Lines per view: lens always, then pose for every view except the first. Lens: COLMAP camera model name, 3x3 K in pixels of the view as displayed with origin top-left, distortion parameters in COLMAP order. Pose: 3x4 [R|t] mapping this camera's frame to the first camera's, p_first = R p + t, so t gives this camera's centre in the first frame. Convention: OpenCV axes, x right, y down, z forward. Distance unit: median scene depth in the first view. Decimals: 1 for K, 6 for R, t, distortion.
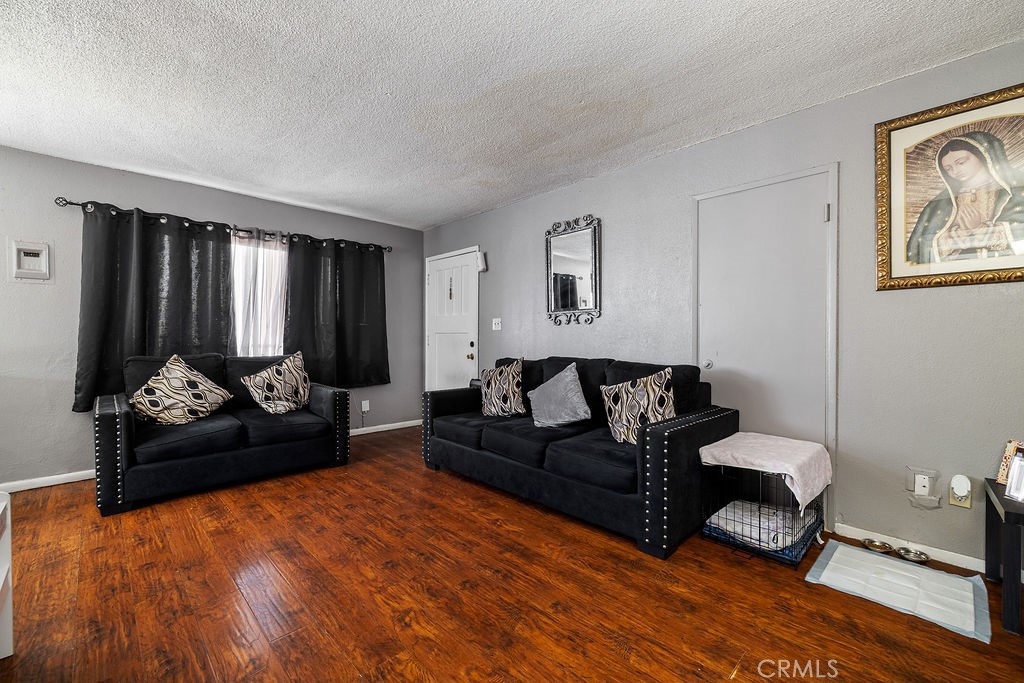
lens RADIAL K [[423.3, 0, 510.2], [0, 423.3, 336.7], [0, 0, 1]] dist [0.000071, 0.000018]
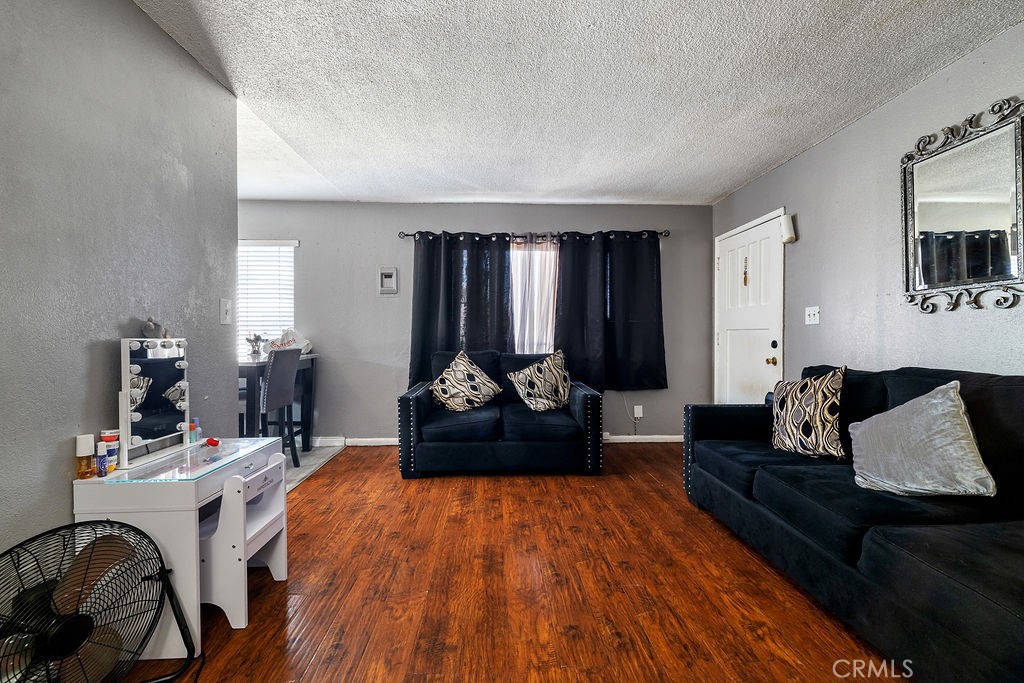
lens RADIAL K [[423.3, 0, 510.2], [0, 423.3, 336.7], [0, 0, 1]] dist [0.000071, 0.000018]
pose [[0.741343, -0.001798, -0.671124, 0.085684], [0.003952, 0.999991, 0.001686, 0.002276], [0.671114, -0.003902, 0.741344, 0.210575]]
